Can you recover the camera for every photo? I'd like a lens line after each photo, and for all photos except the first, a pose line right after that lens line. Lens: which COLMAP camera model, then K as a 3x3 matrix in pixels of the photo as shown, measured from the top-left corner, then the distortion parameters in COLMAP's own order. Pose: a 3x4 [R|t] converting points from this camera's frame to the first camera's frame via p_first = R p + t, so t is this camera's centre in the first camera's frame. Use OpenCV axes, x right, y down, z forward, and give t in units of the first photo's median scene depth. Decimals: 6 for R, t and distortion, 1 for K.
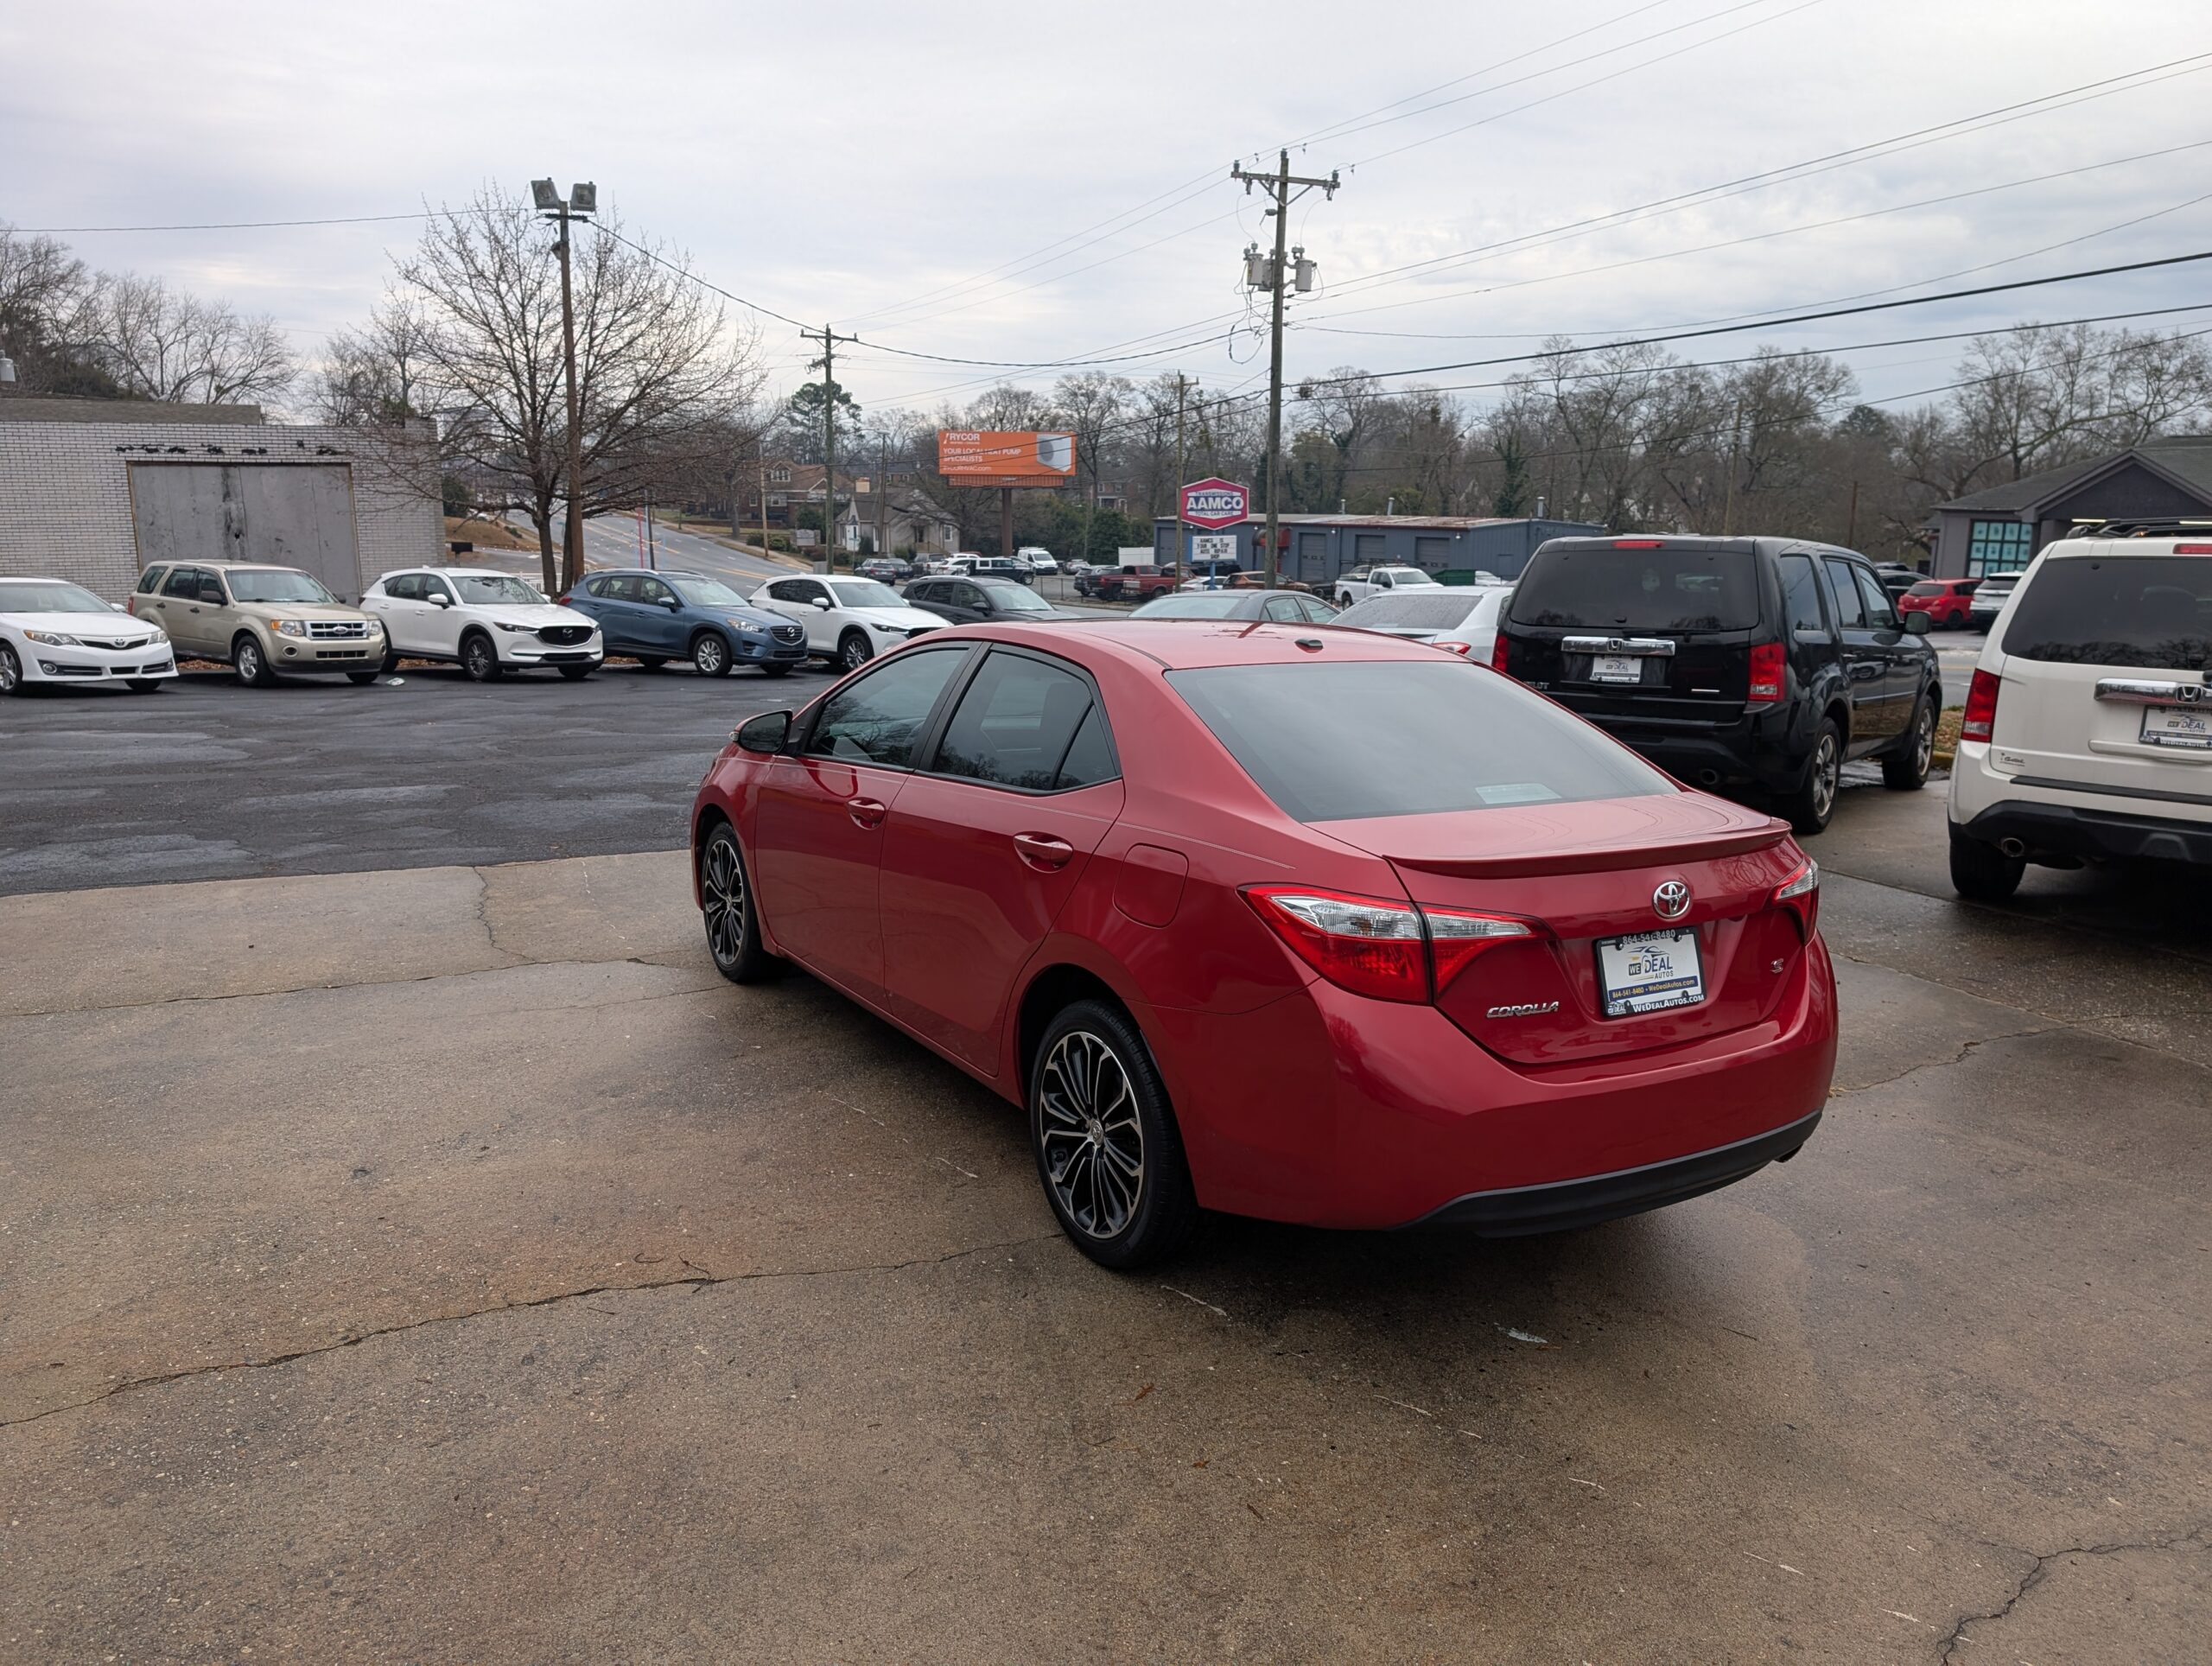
lens RADIAL K [[1594.1, 0, 1073.7], [0, 1594.1, 821.0], [0, 0, 1]] dist [0.021237, -0.018500]
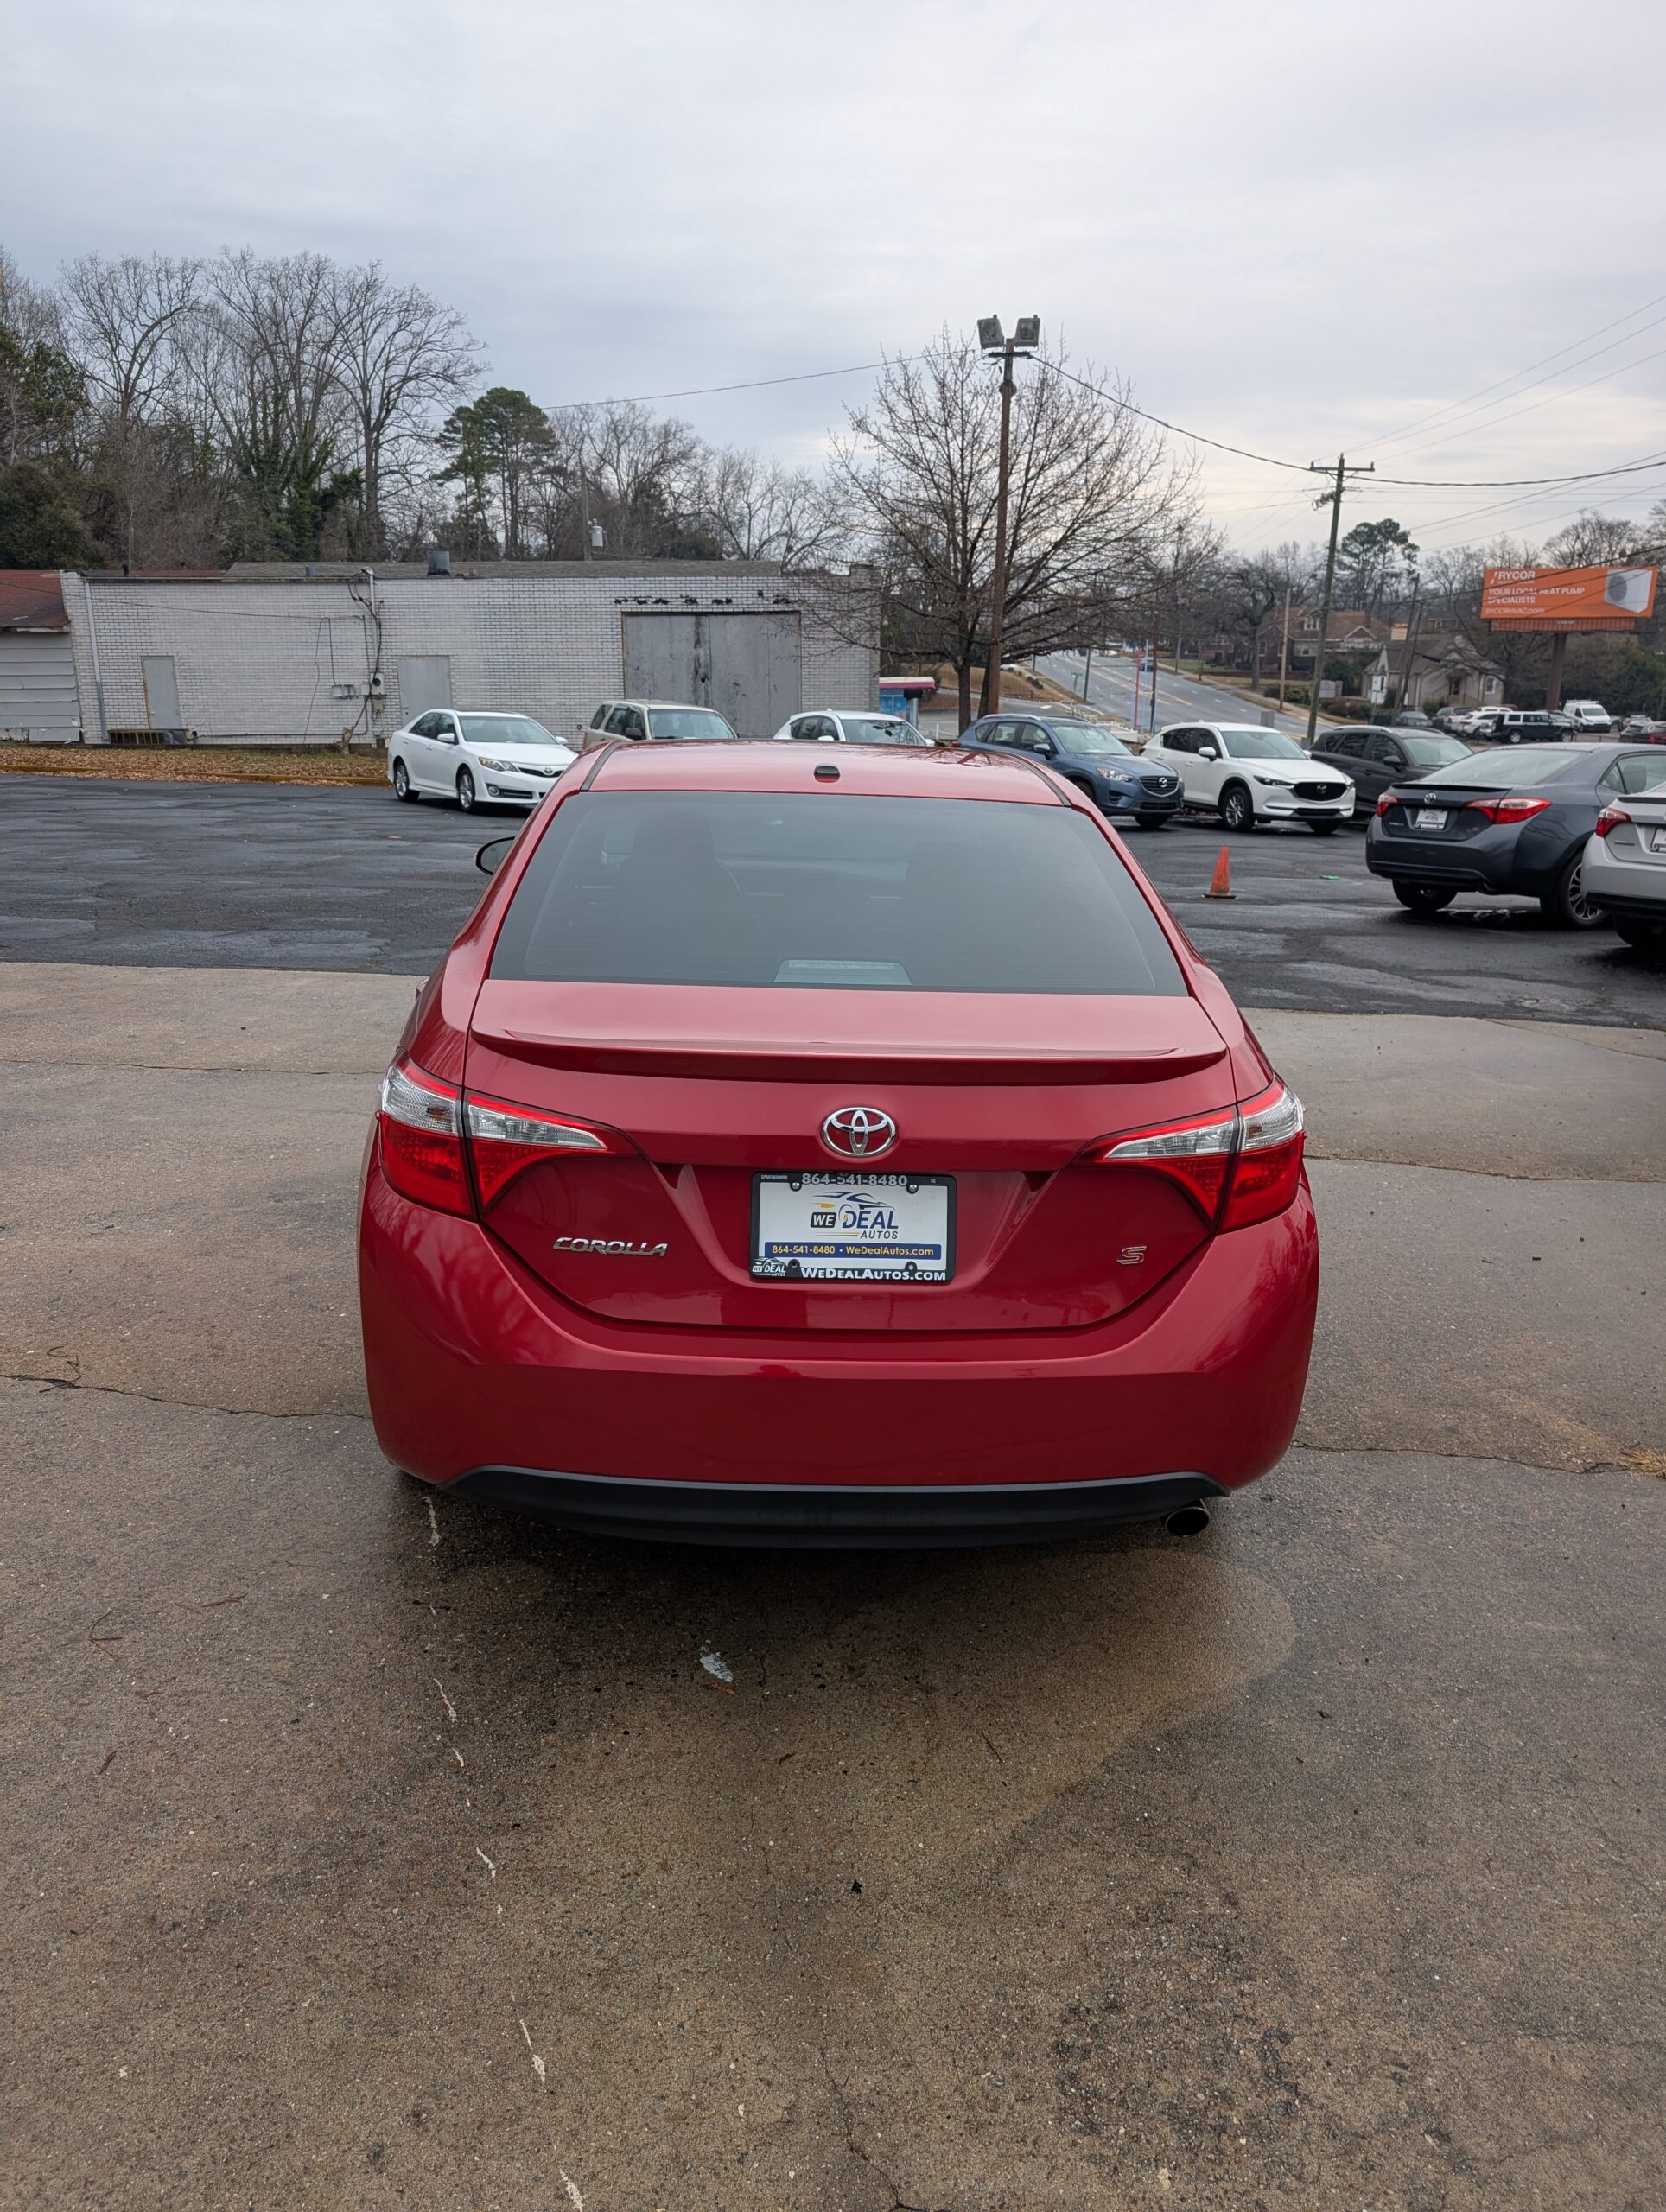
lens RADIAL K [[1594.1, 0, 807.7], [0, 1594.1, 1090.6], [0, 0, 1]] dist [0.021237, -0.018500]
pose [[0.884958, 0.121377, -0.449574, 0.086481], [-0.089577, 0.991774, 0.091434, -0.004041], [0.456974, -0.040644, 0.888551, 0.046576]]
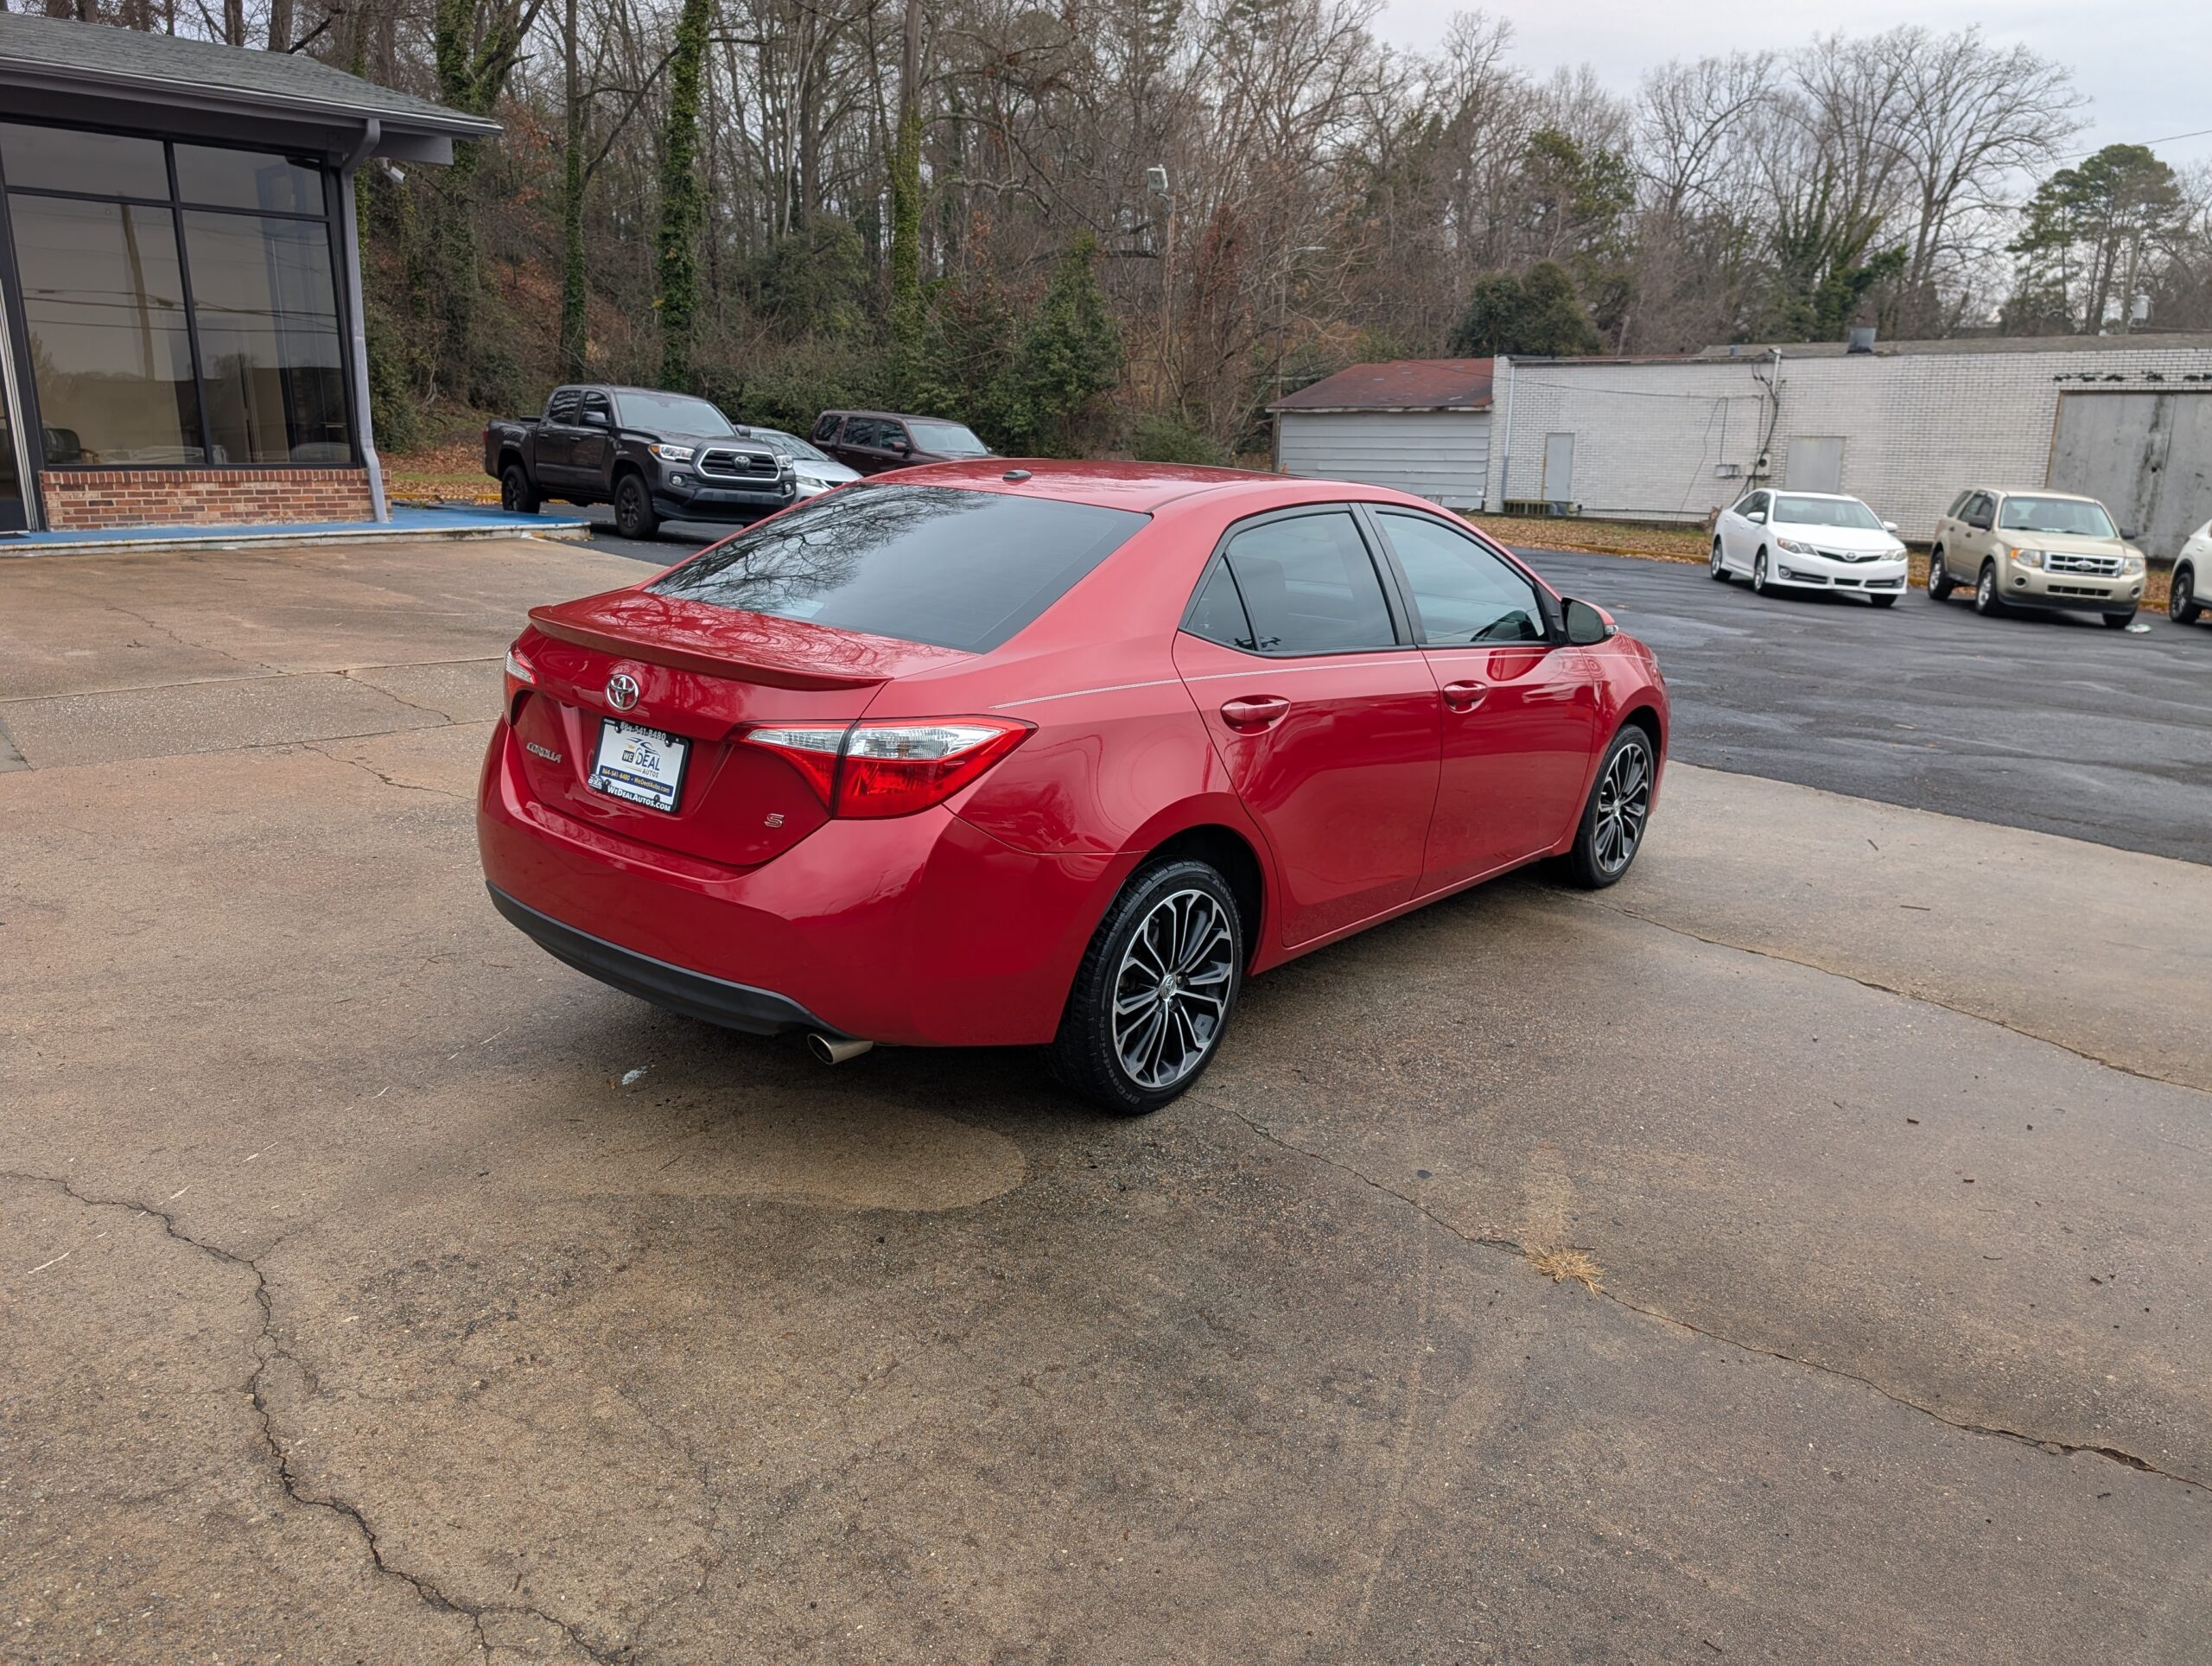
lens RADIAL K [[1594.1, 0, 1104.3], [0, 1594.1, 821.1], [0, 0, 1]] dist [0.021237, -0.018500]
pose [[0.356258, 0.228388, -0.906046, 0.185551], [-0.199504, 0.965900, 0.165030, -0.013293], [0.912841, 0.121966, 0.389673, 0.114922]]
